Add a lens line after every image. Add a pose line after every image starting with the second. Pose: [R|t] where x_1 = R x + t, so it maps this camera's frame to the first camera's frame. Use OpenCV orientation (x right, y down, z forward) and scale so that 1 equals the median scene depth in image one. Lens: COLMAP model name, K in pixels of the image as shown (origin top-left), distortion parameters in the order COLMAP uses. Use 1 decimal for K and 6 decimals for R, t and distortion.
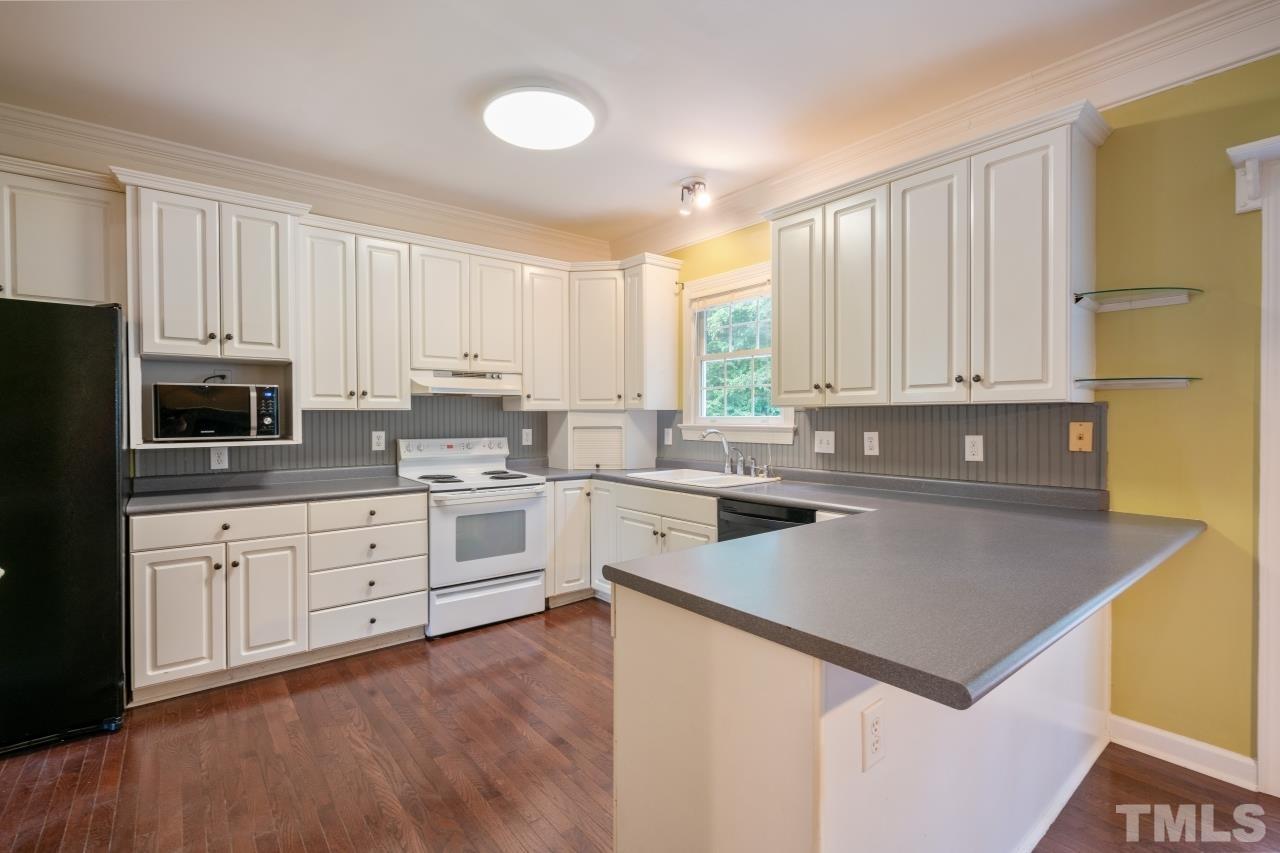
lens RADIAL K [[582.9, 0, 633.9], [0, 582.9, 423.4], [0, 0, 1]] dist [-0.001090, -0.001308]
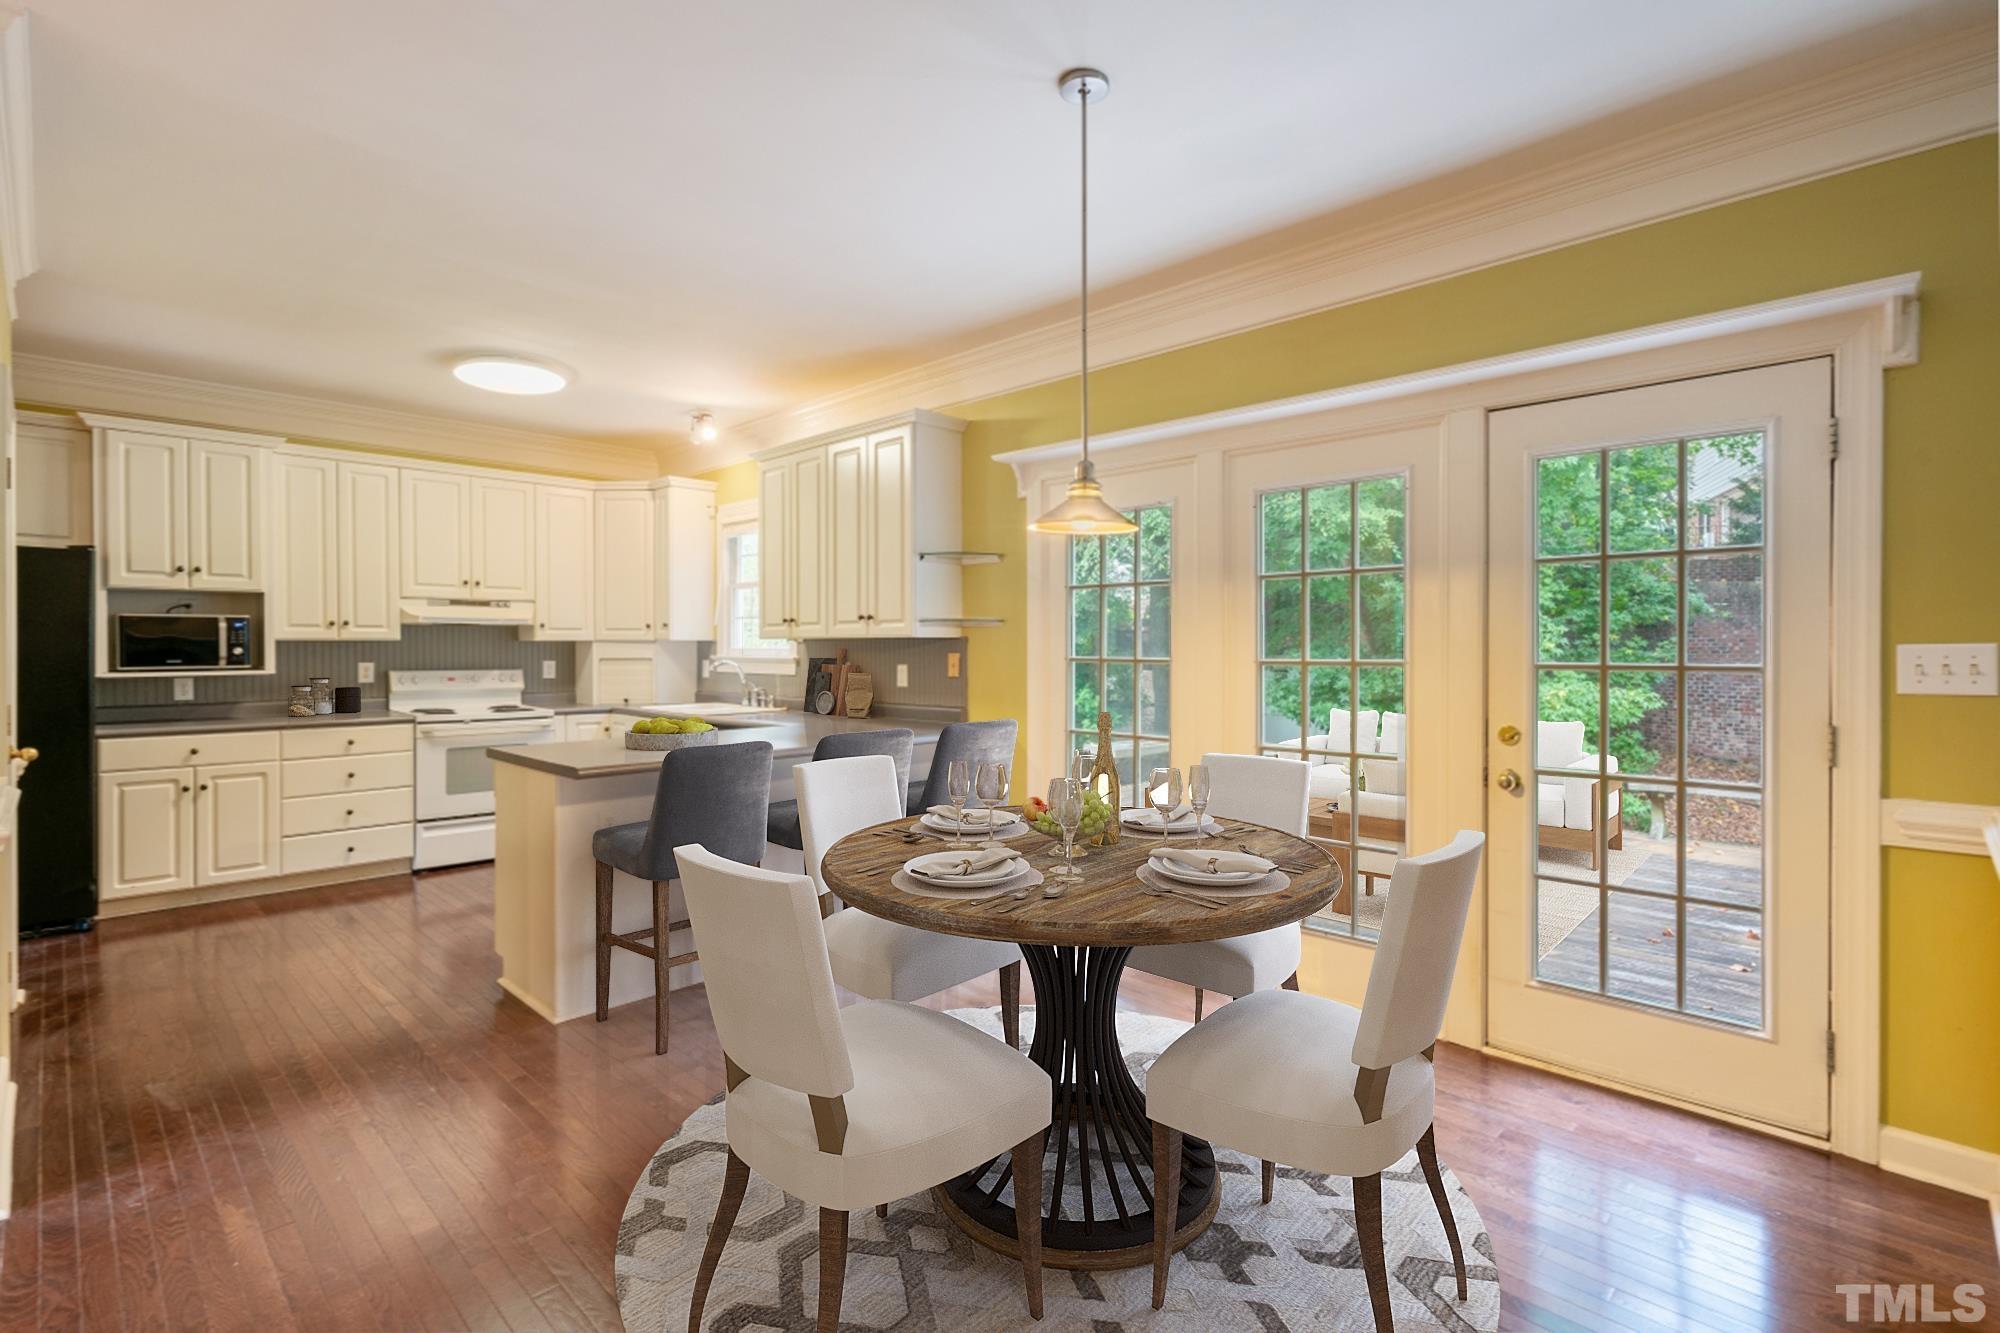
lens RADIAL K [[910.8, 0, 982.3], [0, 910.8, 653.9], [0, 0, 1]] dist [-0.001090, -0.001308]
pose [[0.992097, 0.001544, 0.125461, 0.410247], [-0.001041, 0.999991, -0.004075, 0.005413], [-0.125466, 0.003912, 0.992090, -0.656934]]
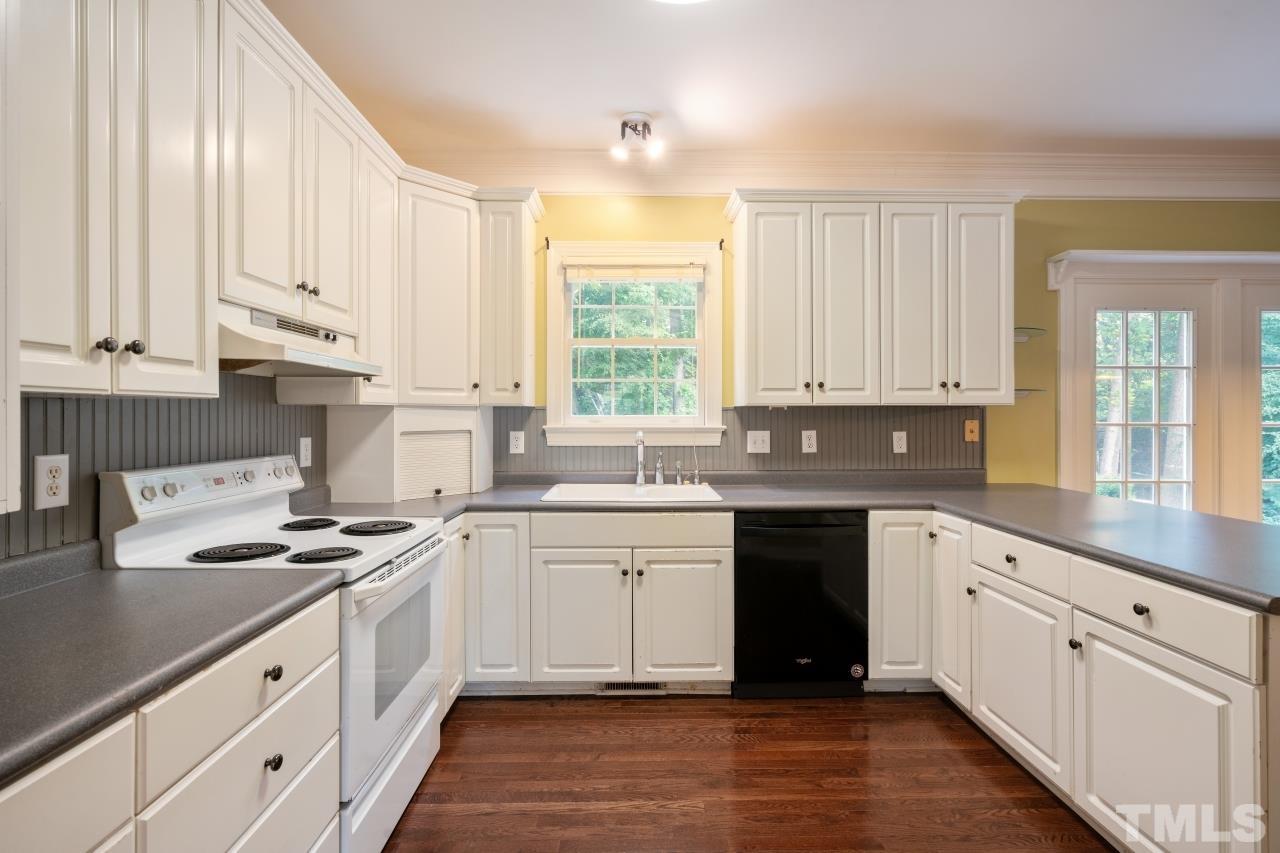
lens RADIAL K [[582.9, 0, 633.8], [0, 582.9, 414.7], [0, 0, 1]] dist [-0.001090, -0.001308]
pose [[0.611696, 0.003008, 0.791087, -0.566170], [0.007569, 0.999925, -0.009655, -0.005465], [-0.791057, 0.011893, 0.611627, 0.555898]]
